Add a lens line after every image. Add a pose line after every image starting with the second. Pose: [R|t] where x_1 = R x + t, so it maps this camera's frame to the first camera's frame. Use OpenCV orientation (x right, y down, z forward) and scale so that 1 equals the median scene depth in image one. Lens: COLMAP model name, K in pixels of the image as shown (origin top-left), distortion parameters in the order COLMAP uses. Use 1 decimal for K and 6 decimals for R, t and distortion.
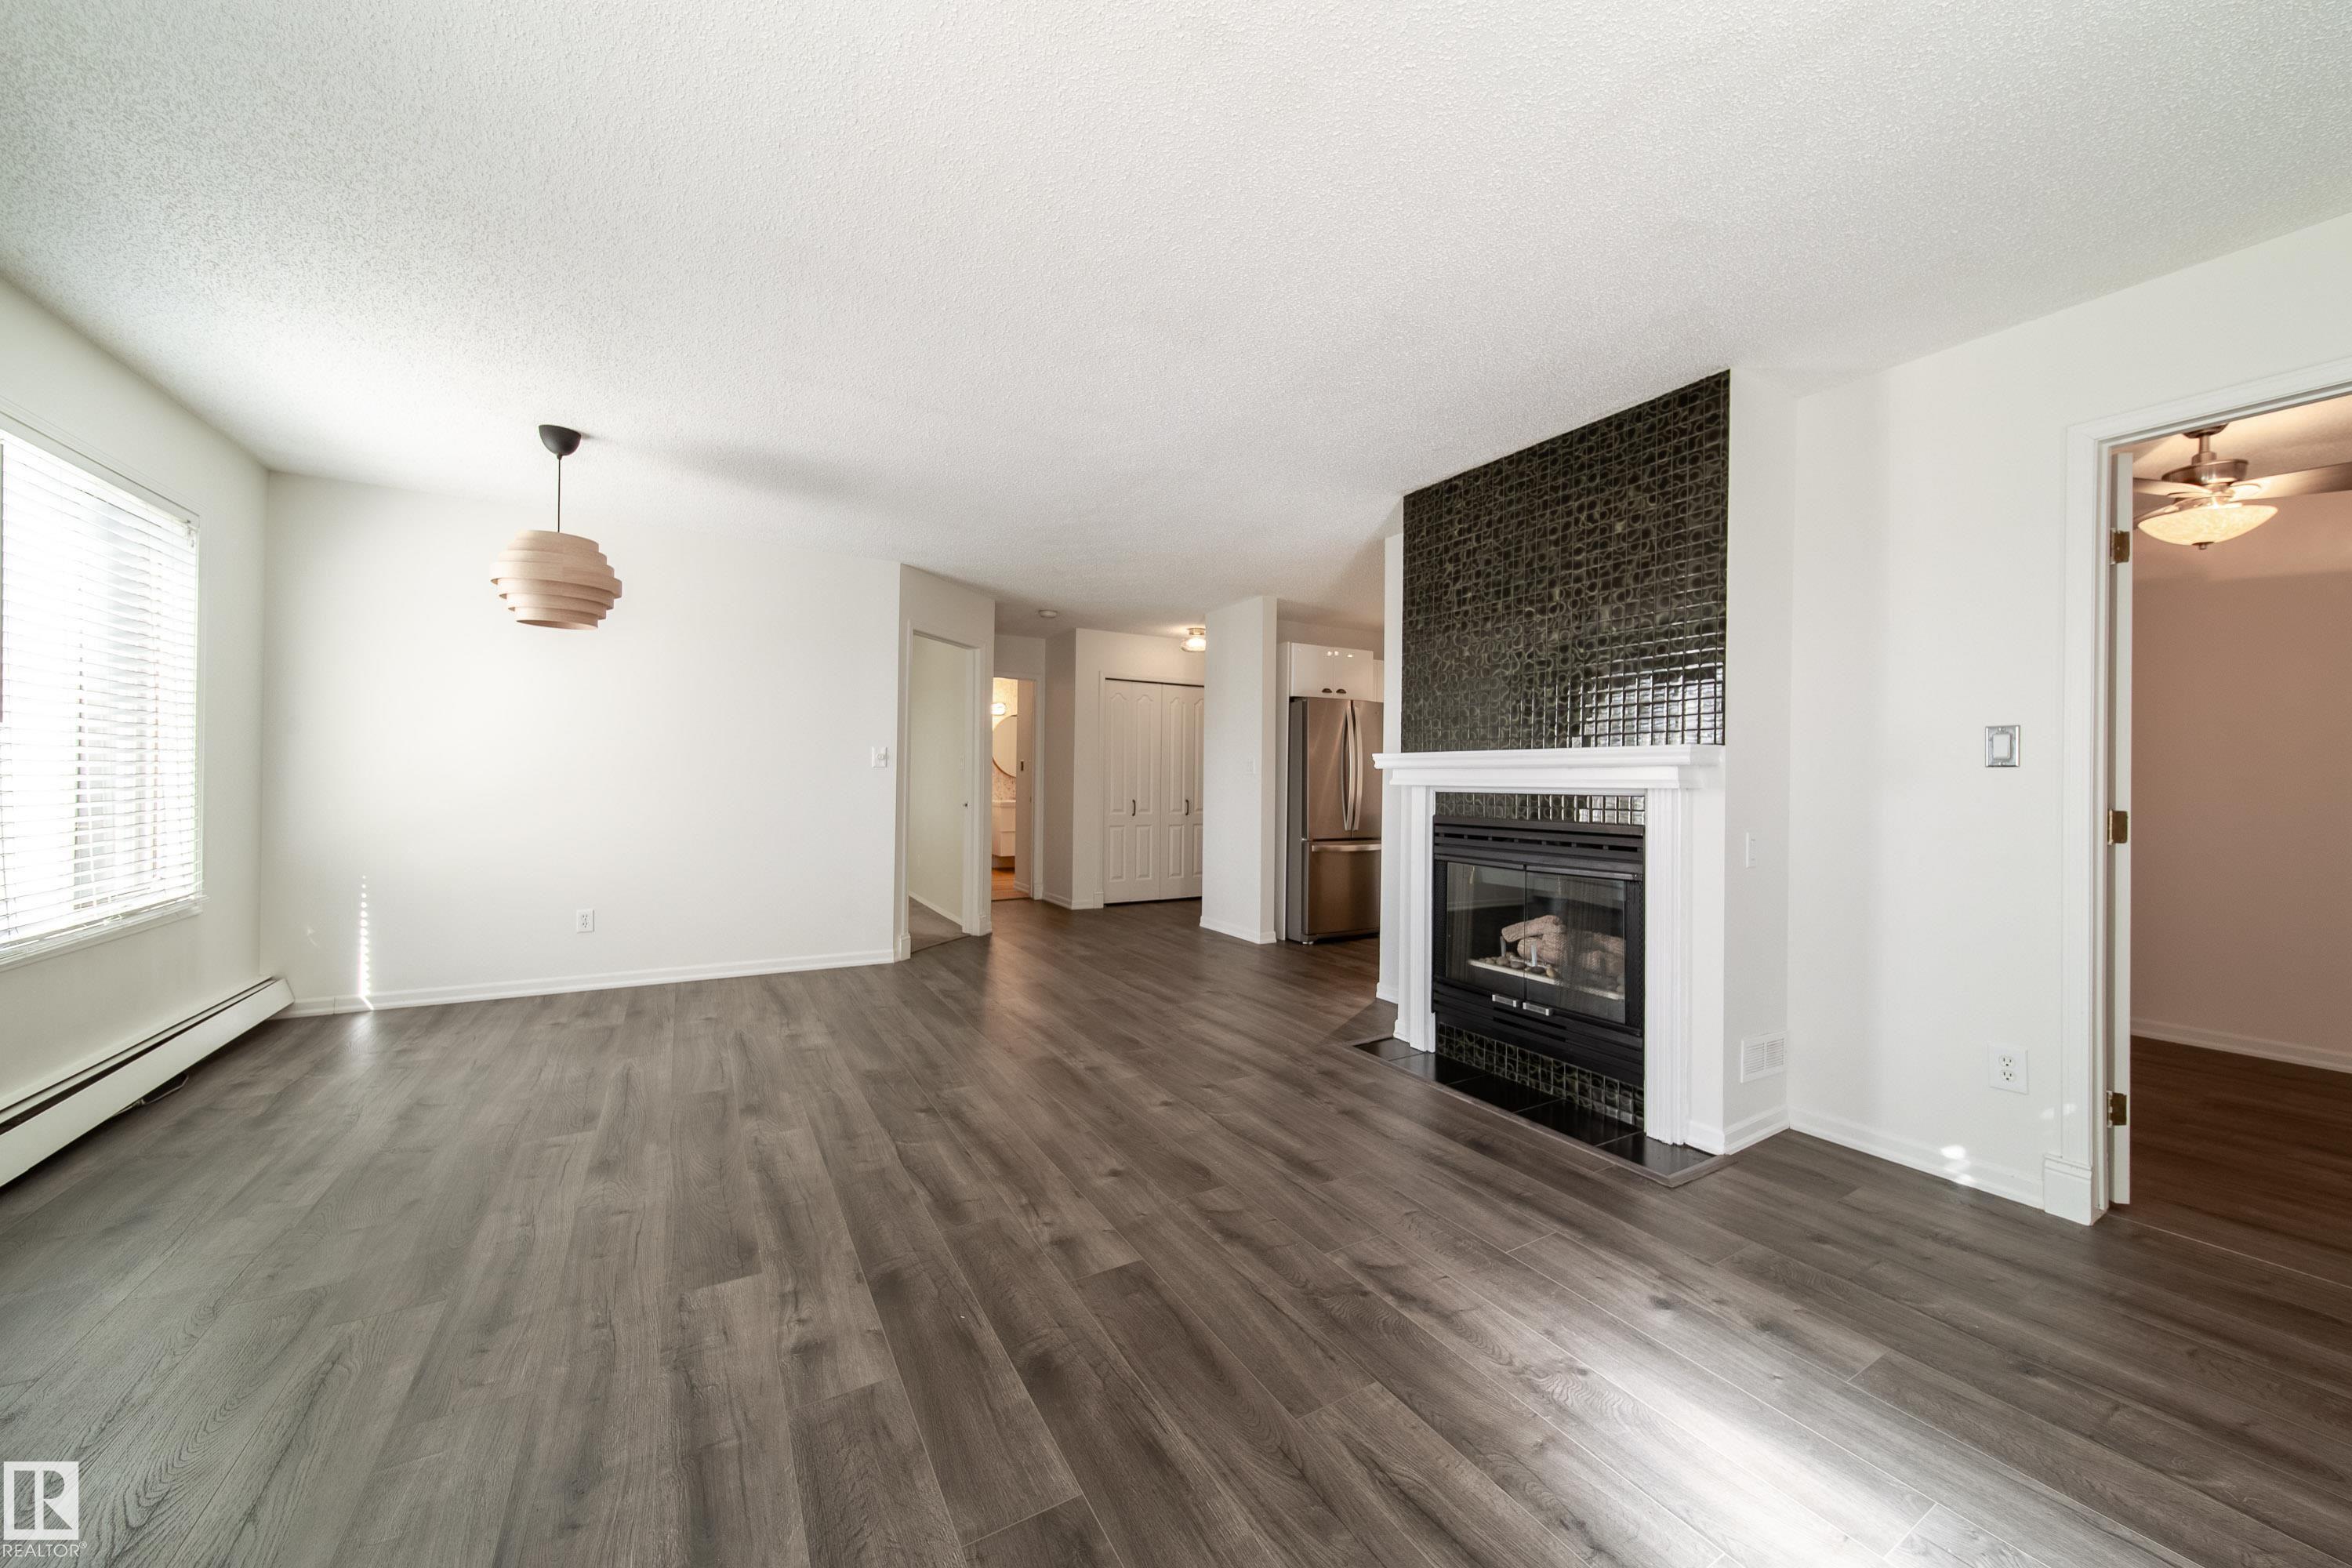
lens RADIAL K [[841.3, 0, 1183.7], [0, 841.3, 776.4], [0, 0, 1]] dist [0.002850, -0.001671]
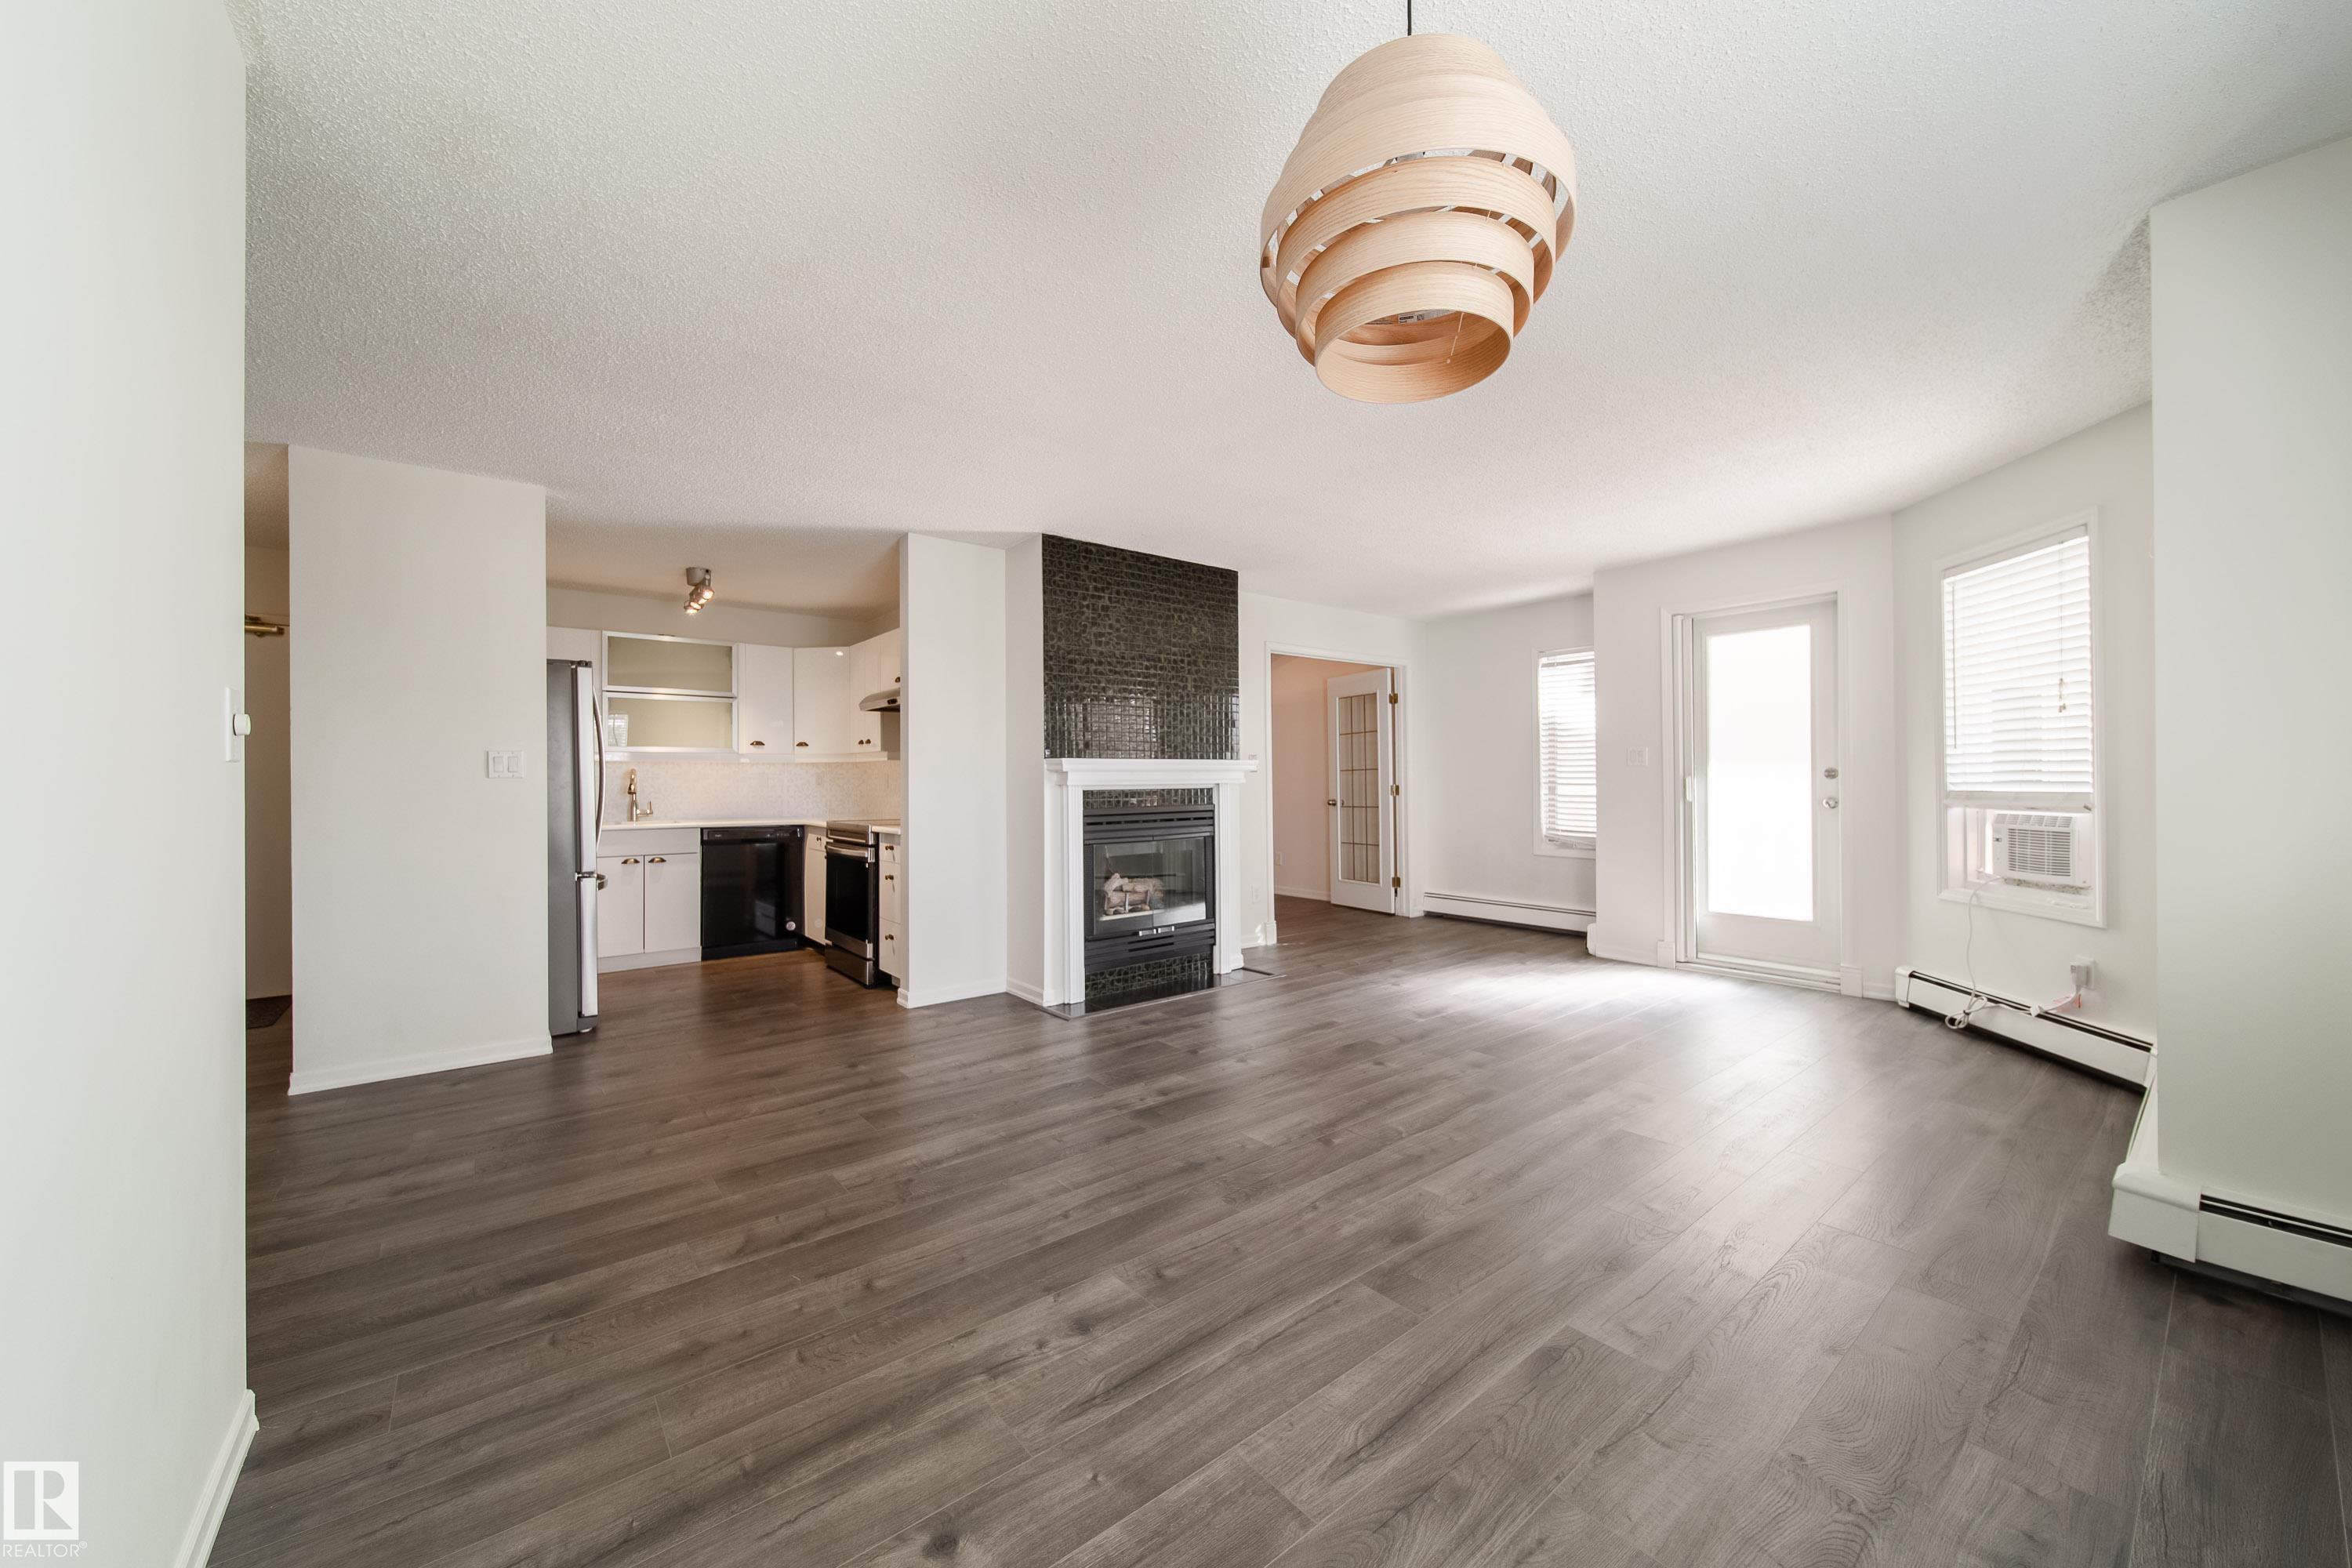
lens RADIAL K [[857.6, 0, 1183.3], [0, 857.6, 780.2], [0, 0, 1]] dist [0.002622, -0.000042]
pose [[-0.141507, -0.010259, 0.989884, -1.116487], [0.002131, 0.999941, 0.010668, -0.010917], [-0.989935, 0.003619, -0.141477, 1.180720]]
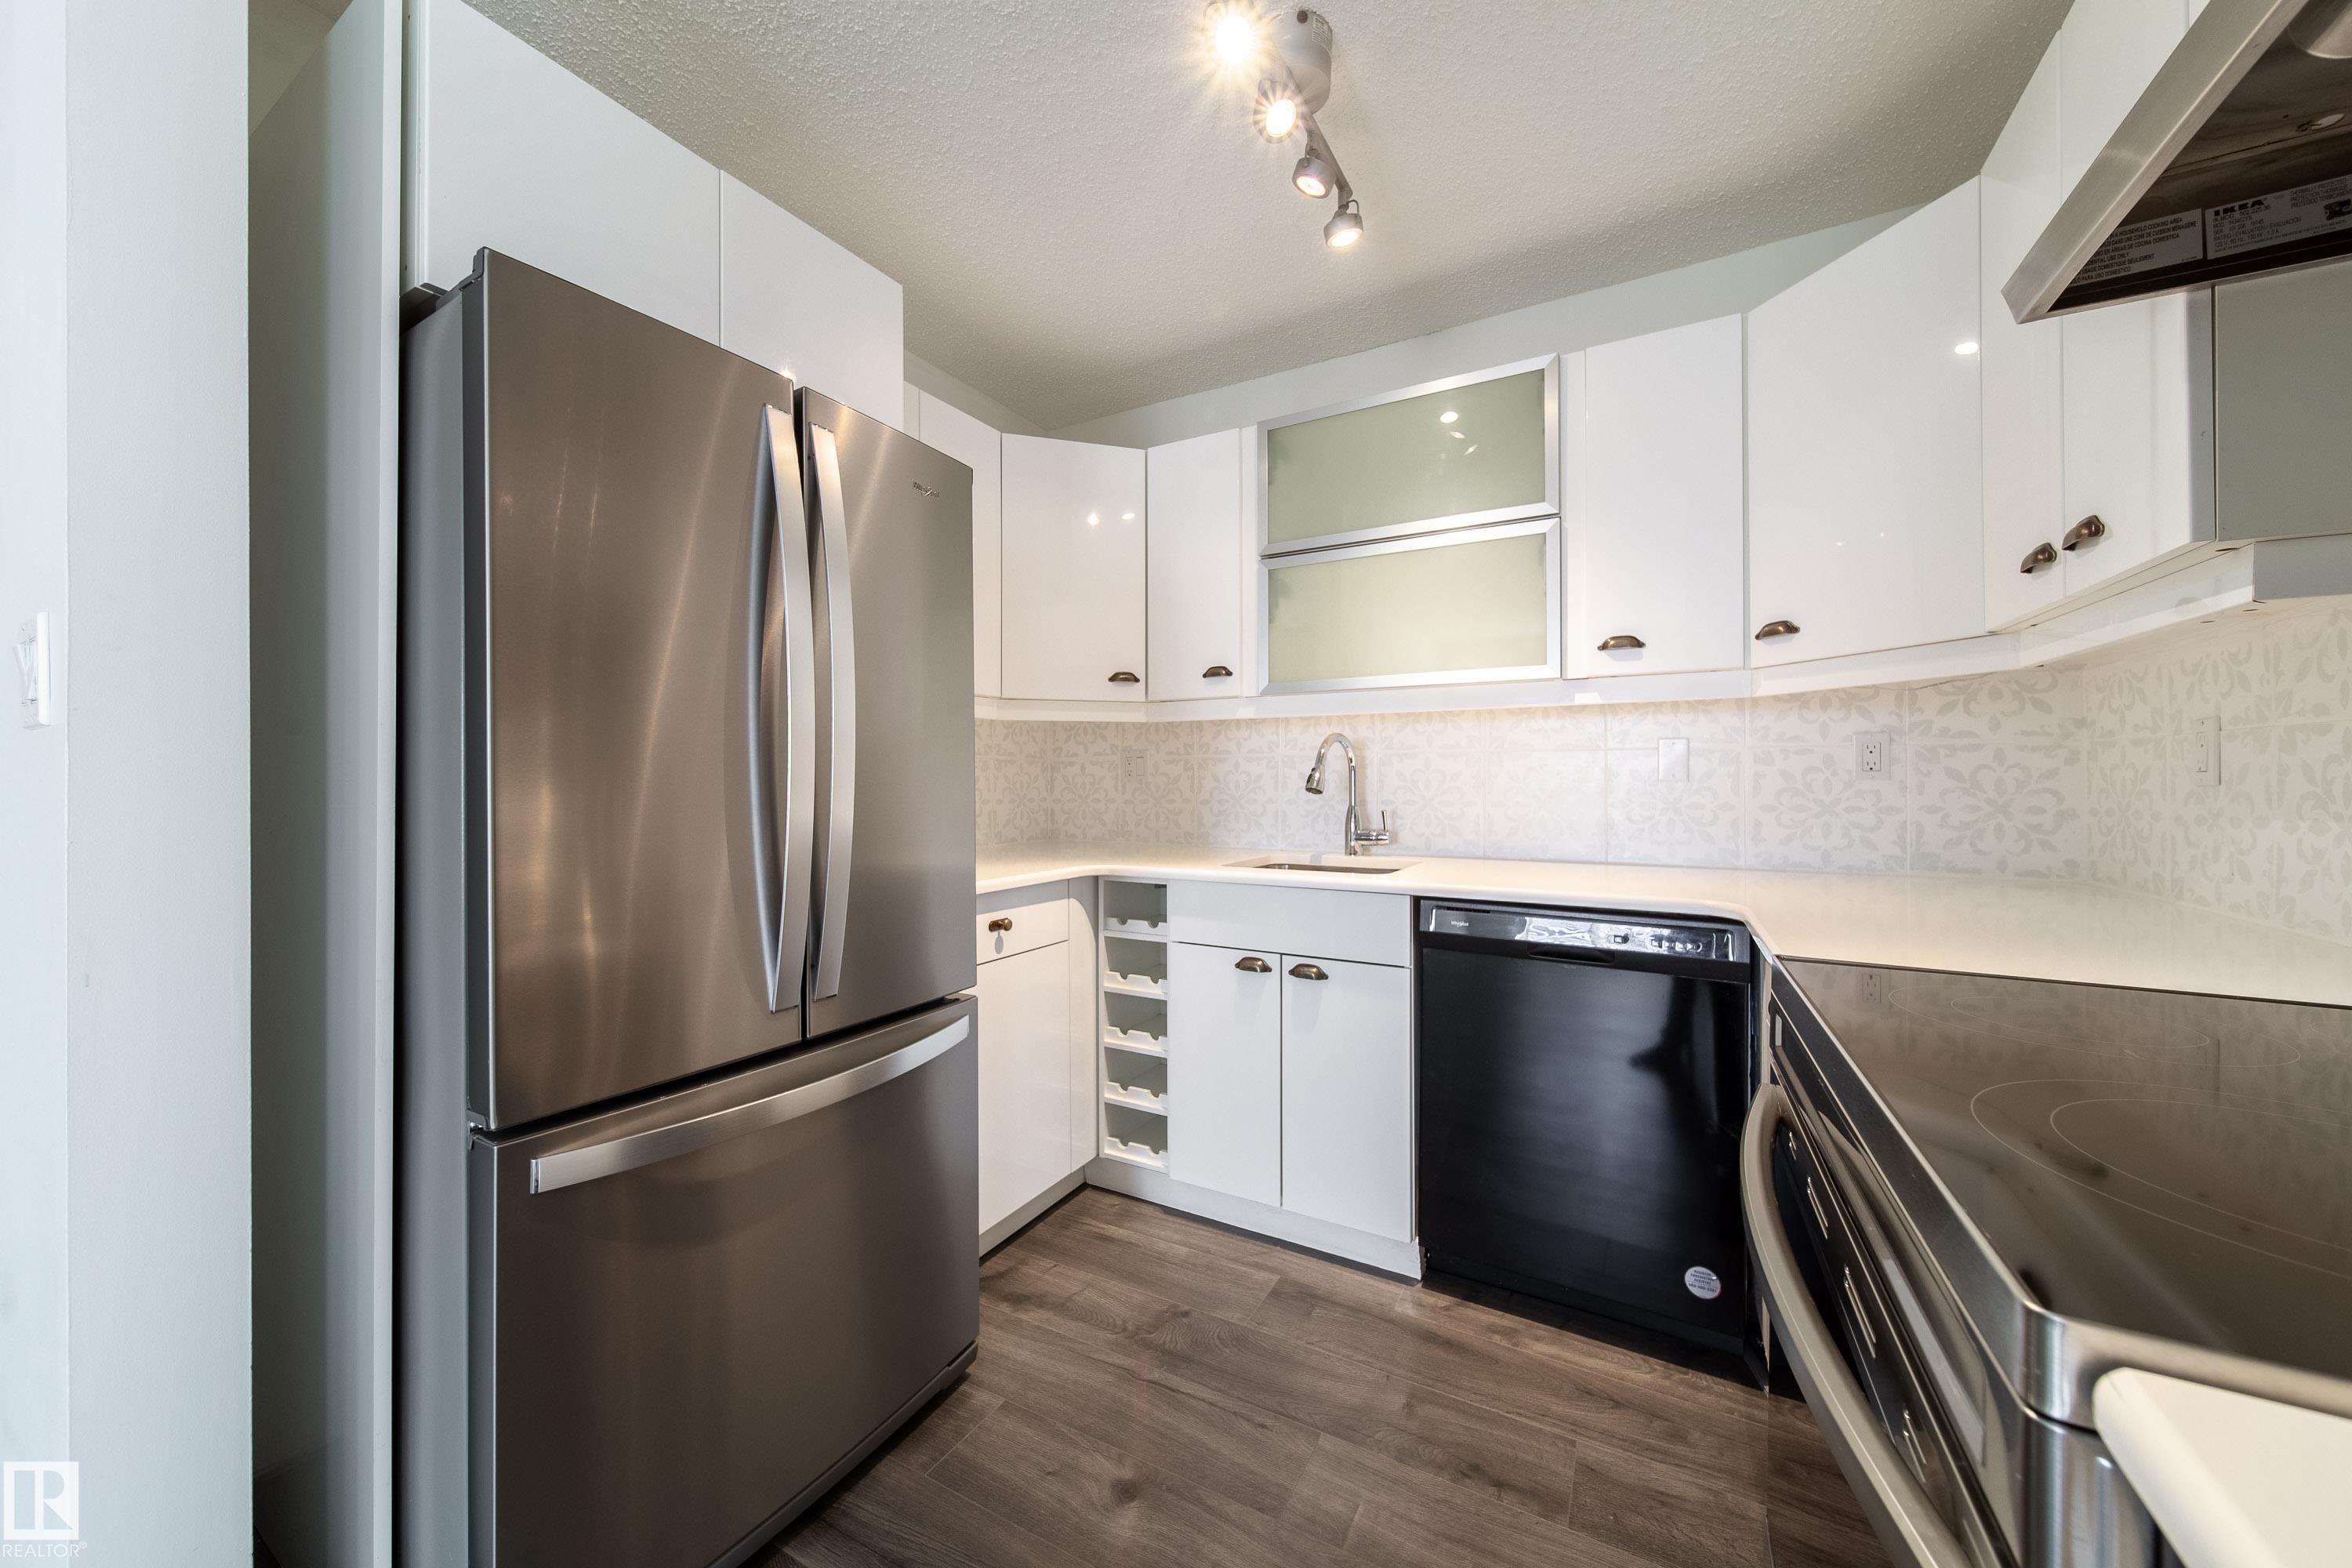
lens RADIAL K [[841.3, 0, 1183.7], [0, 841.3, 776.4], [0, 0, 1]] dist [0.002850, -0.001671]
pose [[0.864570, -0.011904, 0.502371, 0.340503], [0.012599, 0.999919, 0.002013, 0.016685], [-0.502354, 0.004589, 0.864650, 1.484125]]
